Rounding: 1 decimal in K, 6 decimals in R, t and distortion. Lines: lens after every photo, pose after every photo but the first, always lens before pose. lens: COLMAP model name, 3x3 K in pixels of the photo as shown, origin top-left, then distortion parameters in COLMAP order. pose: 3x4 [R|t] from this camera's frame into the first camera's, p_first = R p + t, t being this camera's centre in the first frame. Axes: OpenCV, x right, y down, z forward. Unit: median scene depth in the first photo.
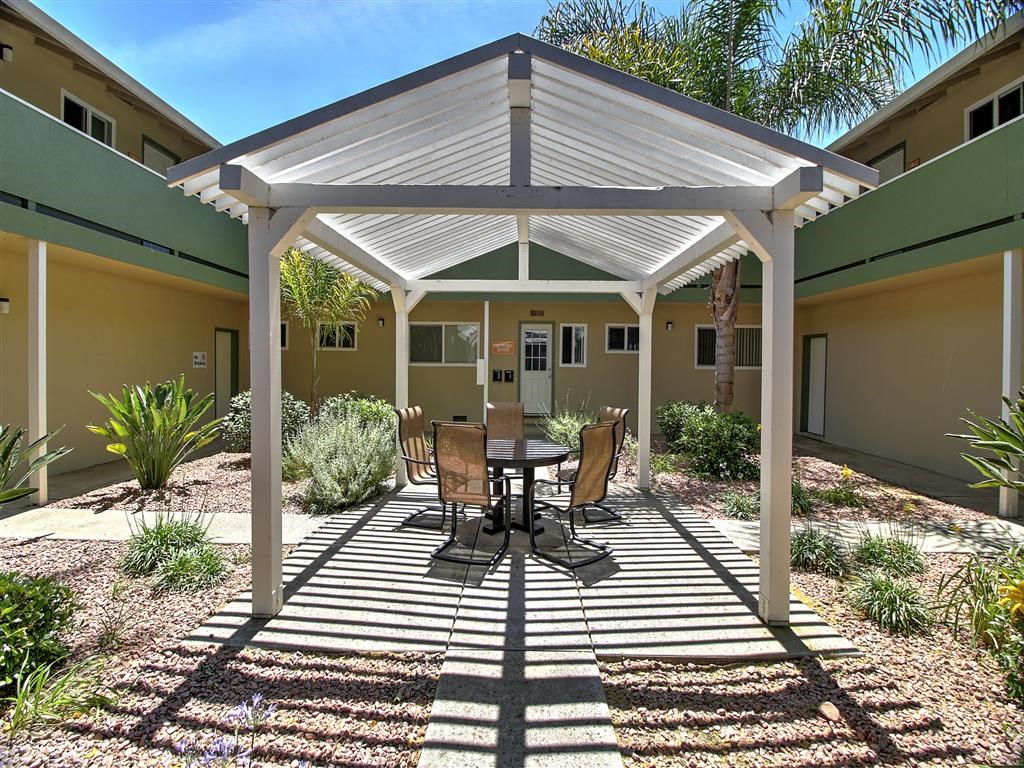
lens RADIAL K [[475.3, 0, 513.7], [0, 475.3, 378.6], [0, 0, 1]] dist [-0.010827, -0.006004]
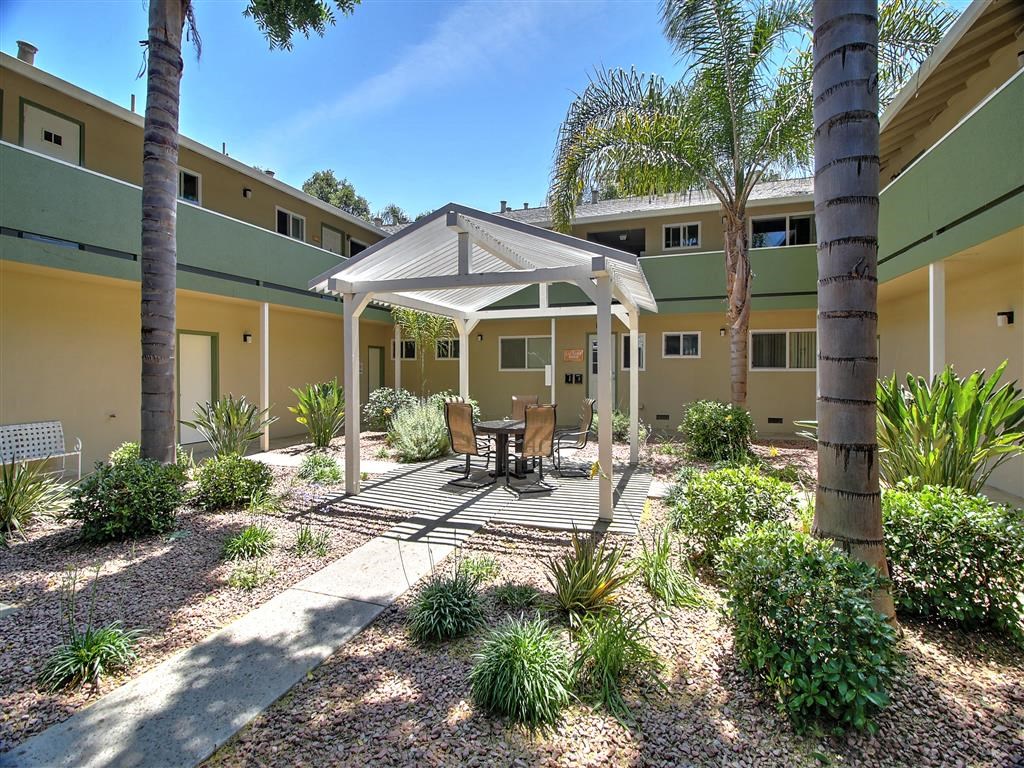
lens RADIAL K [[475.3, 0, 513.6], [0, 475.3, 381.2], [0, 0, 1]] dist [-0.010827, -0.006004]
pose [[0.948605, -0.003523, -0.316444, 0.373657], [0.001434, 0.999976, -0.006833, 0.015447], [0.316461, 0.006028, 0.948586, -0.340128]]
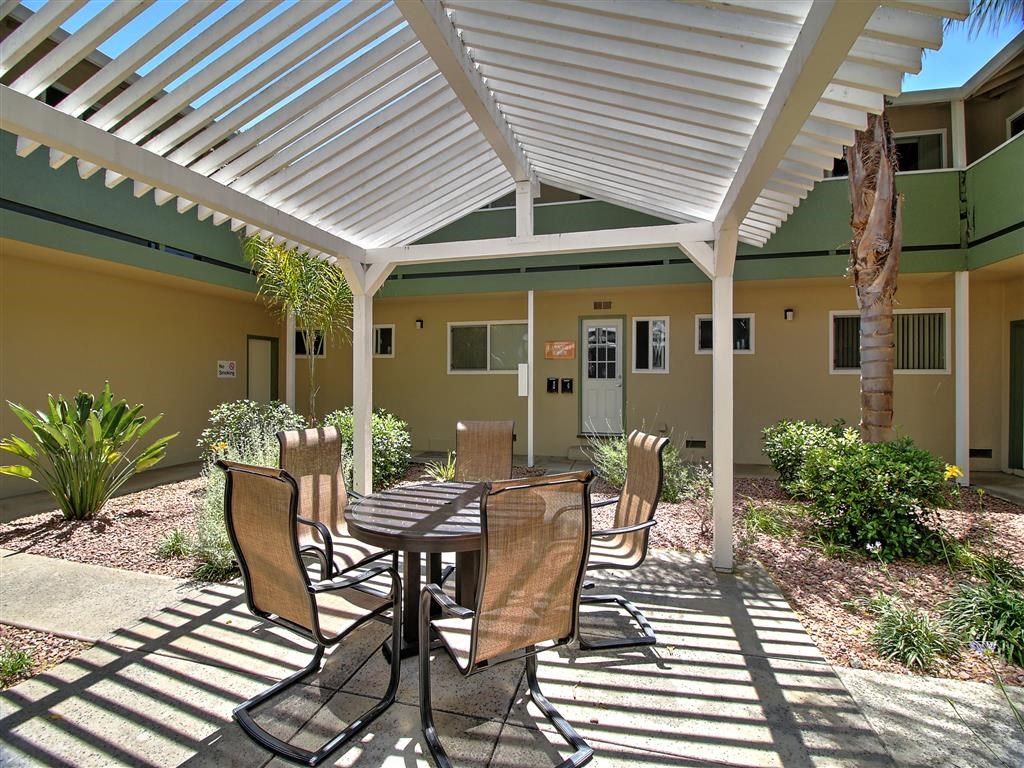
lens RADIAL K [[475.3, 0, 512.1], [0, 475.3, 381.5], [0, 0, 1]] dist [-0.010827, -0.006004]
pose [[0.970061, -0.007163, -0.242755, 0.162800], [0.001709, 0.999742, -0.022670, 0.010119], [0.242855, 0.021577, 0.969823, 0.353817]]
